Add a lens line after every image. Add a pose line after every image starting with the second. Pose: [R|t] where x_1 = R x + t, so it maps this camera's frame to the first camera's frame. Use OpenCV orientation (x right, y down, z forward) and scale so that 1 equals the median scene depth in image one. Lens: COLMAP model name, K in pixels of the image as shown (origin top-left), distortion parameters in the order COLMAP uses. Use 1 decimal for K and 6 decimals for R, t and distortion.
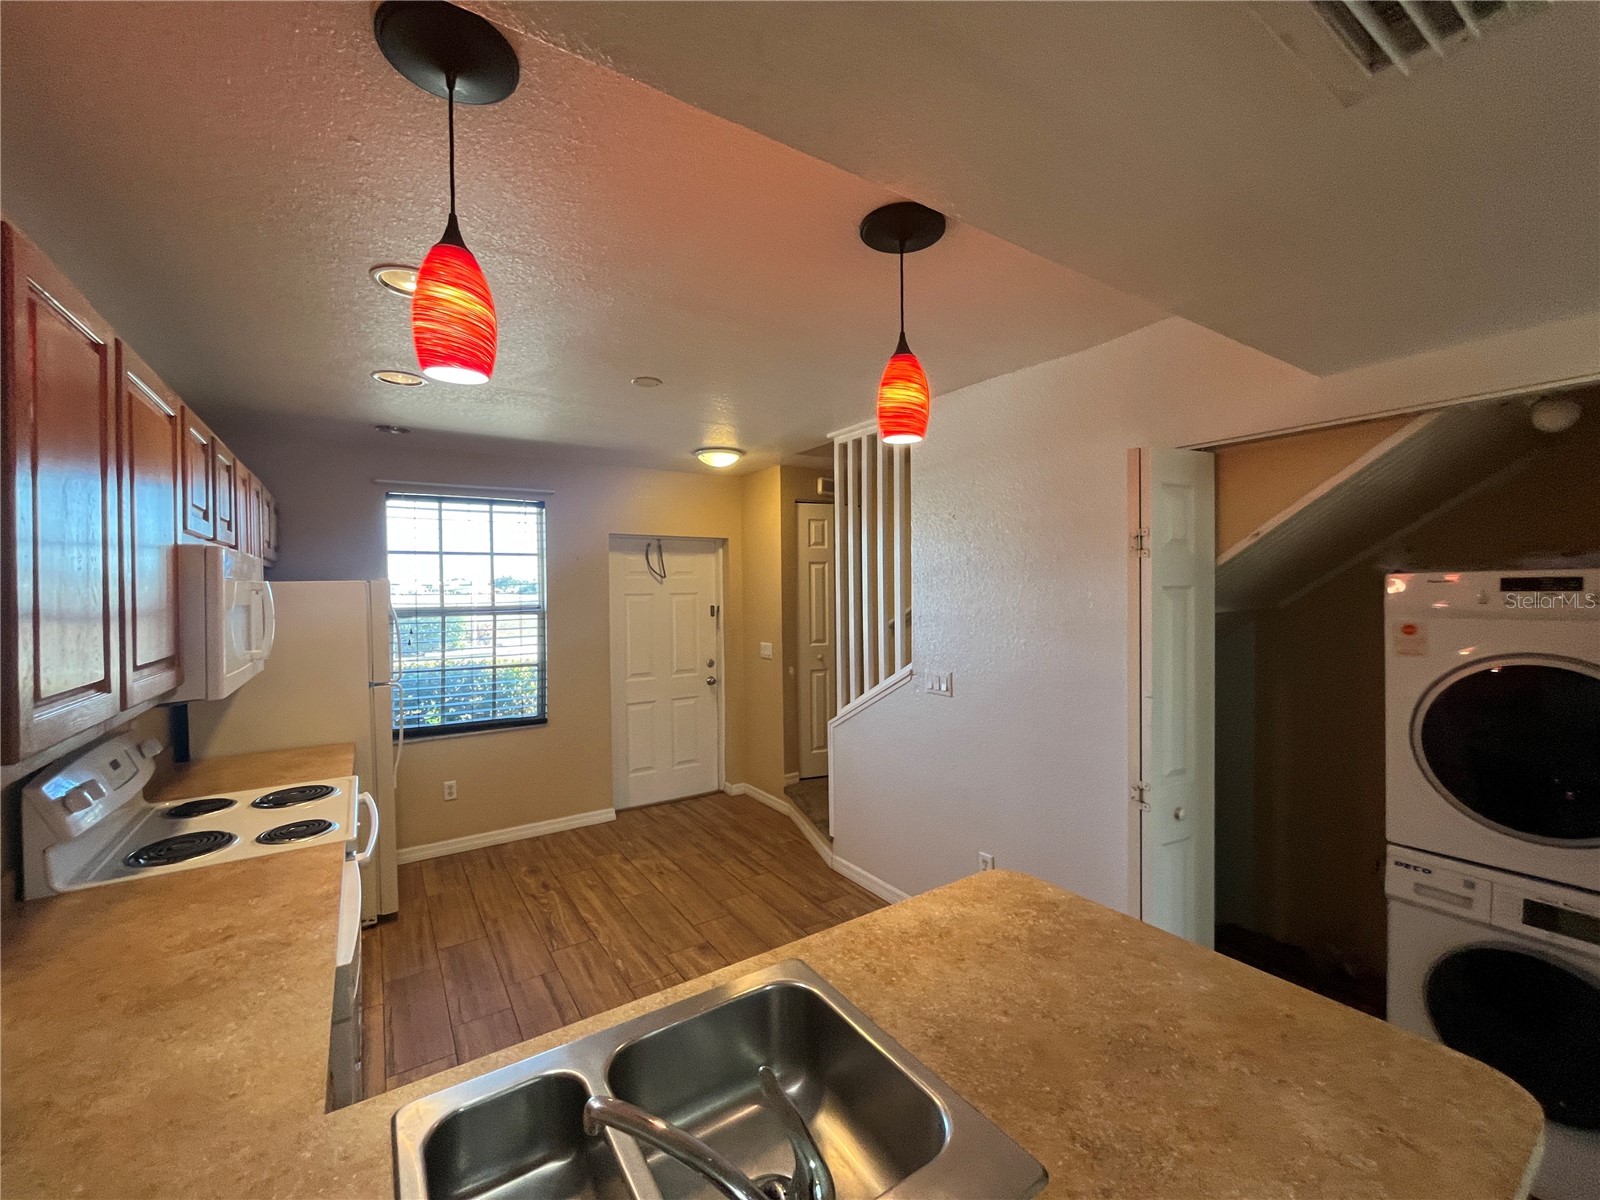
lens RADIAL K [[647.8, 0, 796.5], [0, 647.8, 596.4], [0, 0, 1]] dist [-0.004859, 0.000515]
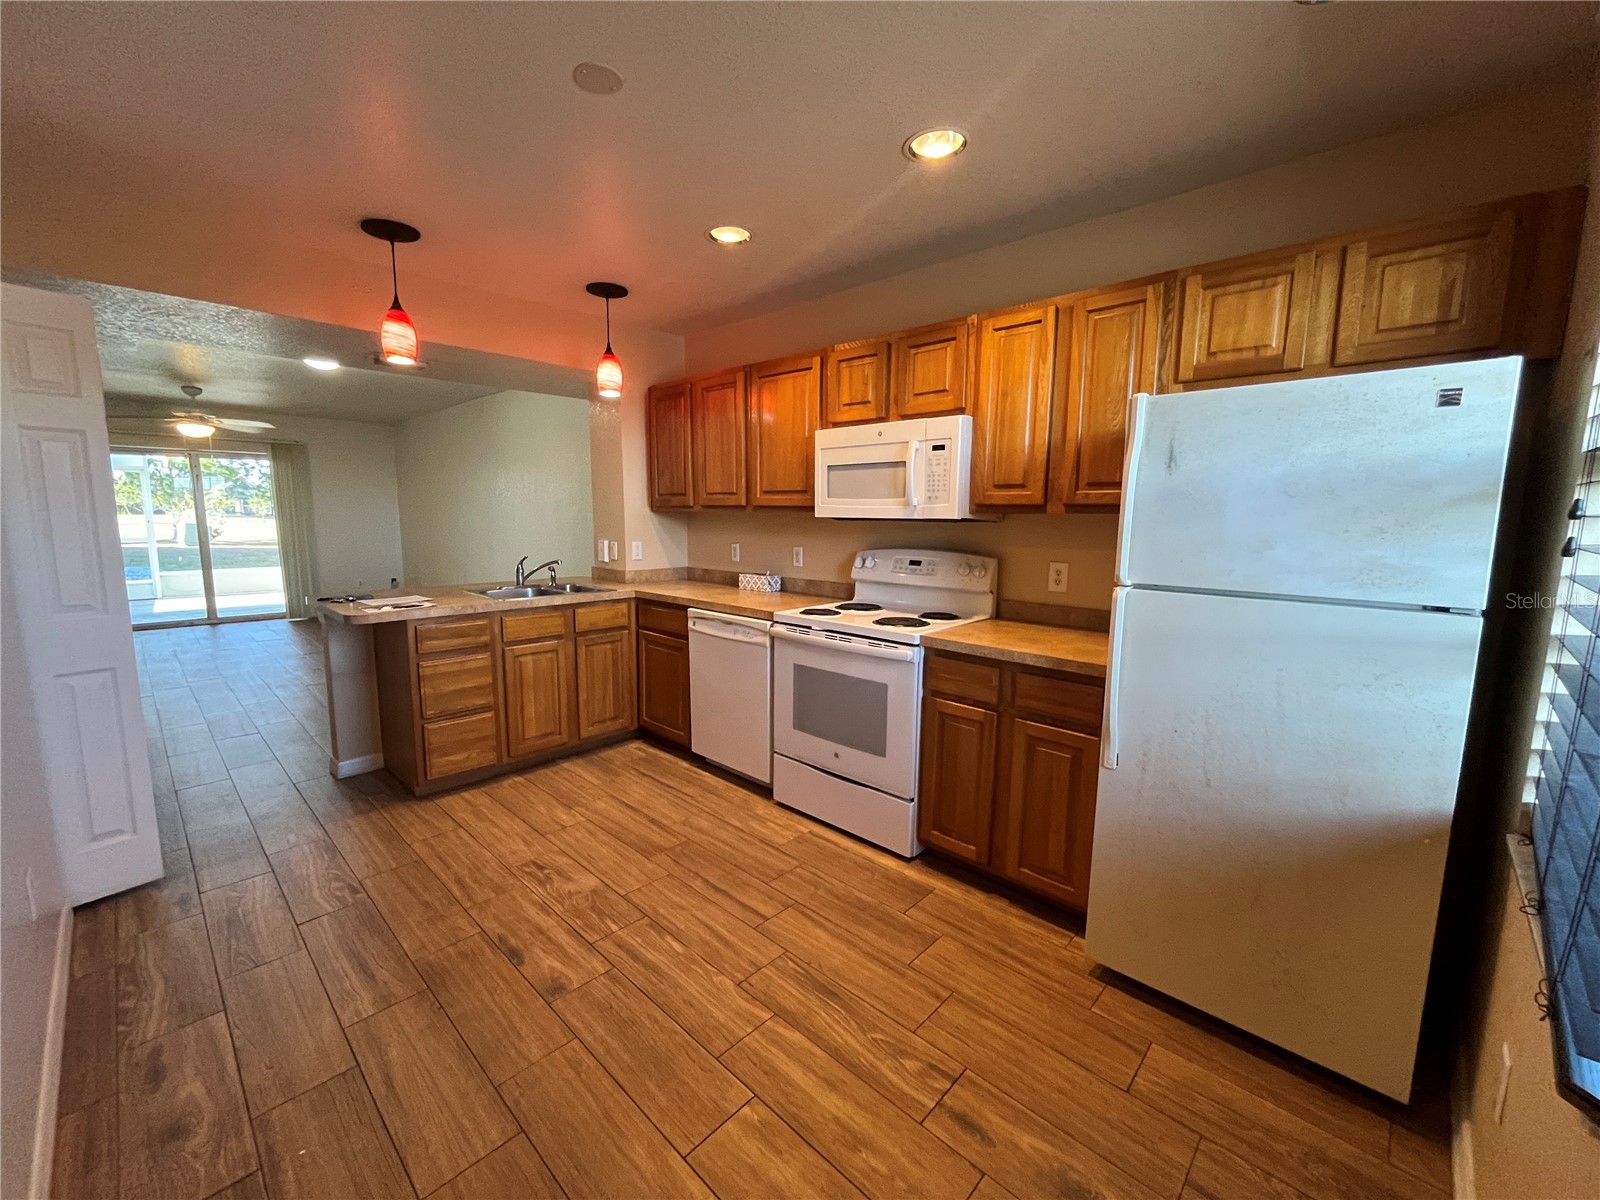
lens RADIAL K [[647.8, 0, 795.2], [0, 647.8, 601.2], [0, 0, 1]] dist [-0.004859, 0.000515]
pose [[-0.975851, 0.029898, -0.216381, -0.226595], [-0.002950, 0.988694, 0.149918, 0.065045], [0.218416, 0.146936, -0.964730, 1.472407]]
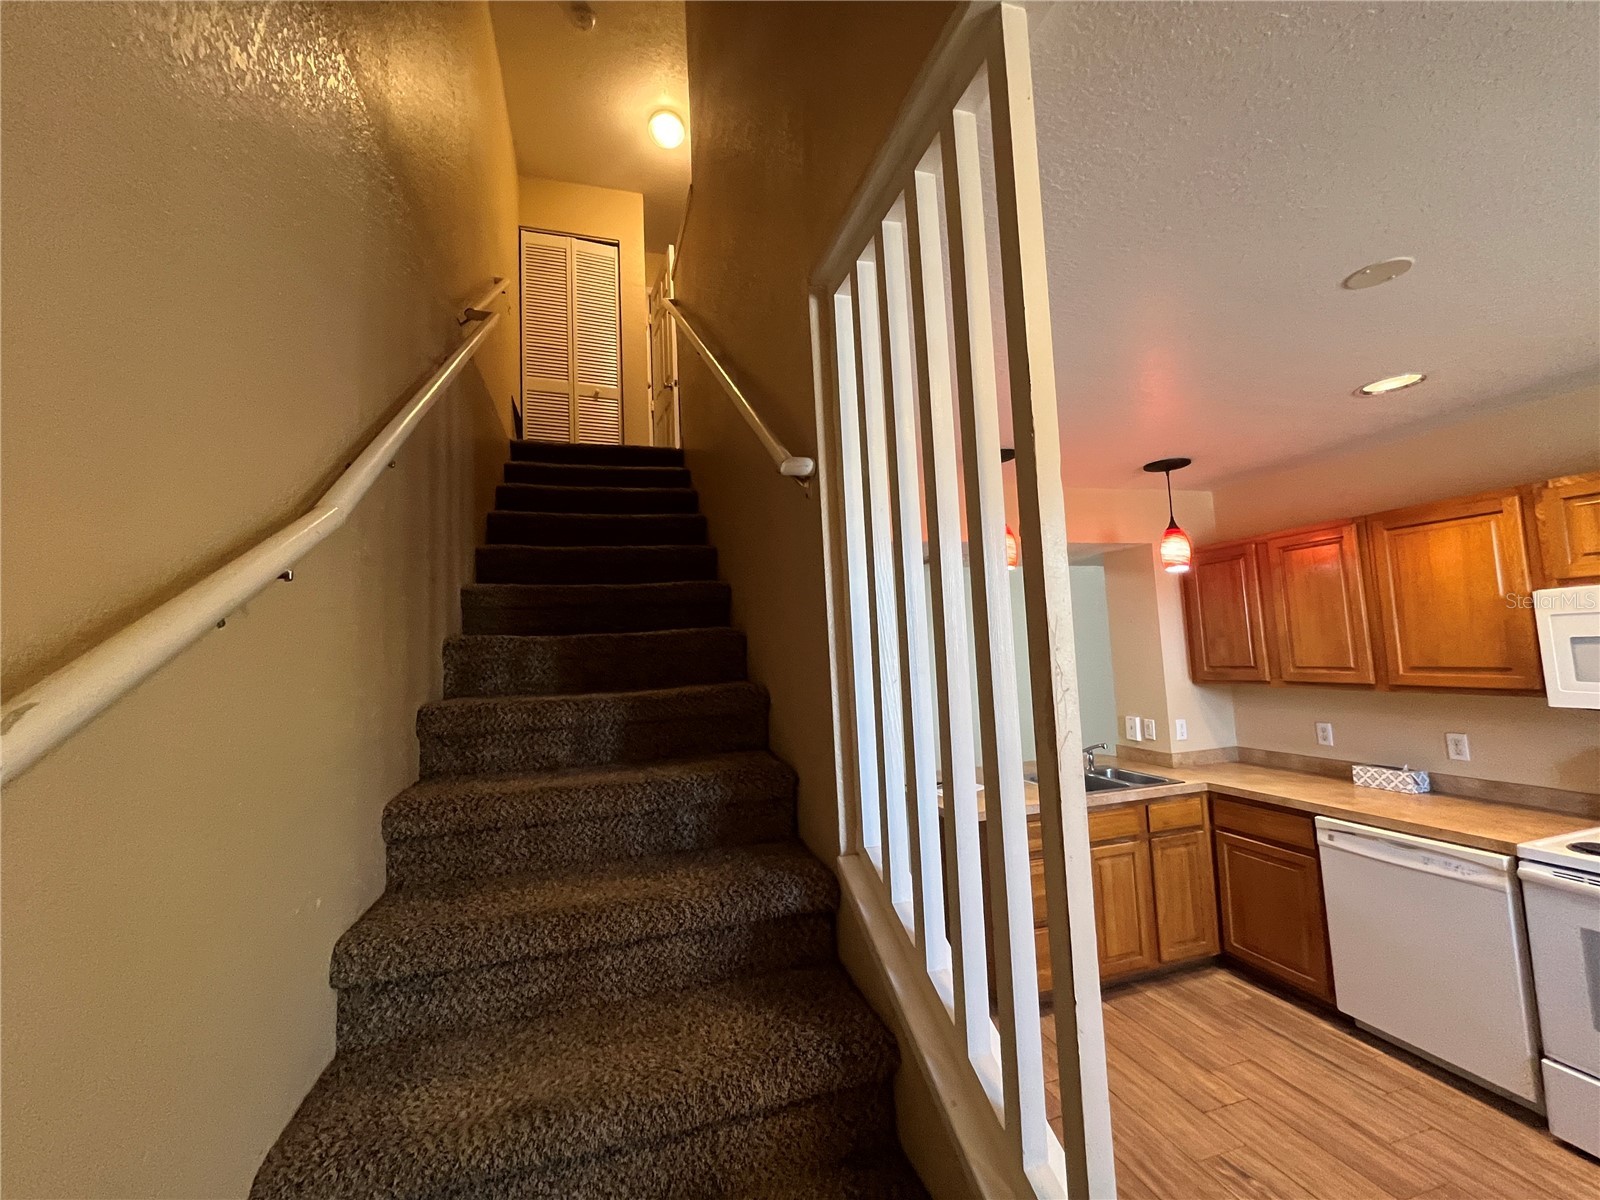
lens RADIAL K [[647.8, 0, 798.1], [0, 647.8, 599.8], [0, 0, 1]] dist [-0.004859, 0.000515]
pose [[-0.952828, 0.076478, 0.293719, 0.088721], [0.057740, 0.995735, -0.071957, -0.025145], [-0.297969, -0.051604, -0.953180, 1.443735]]
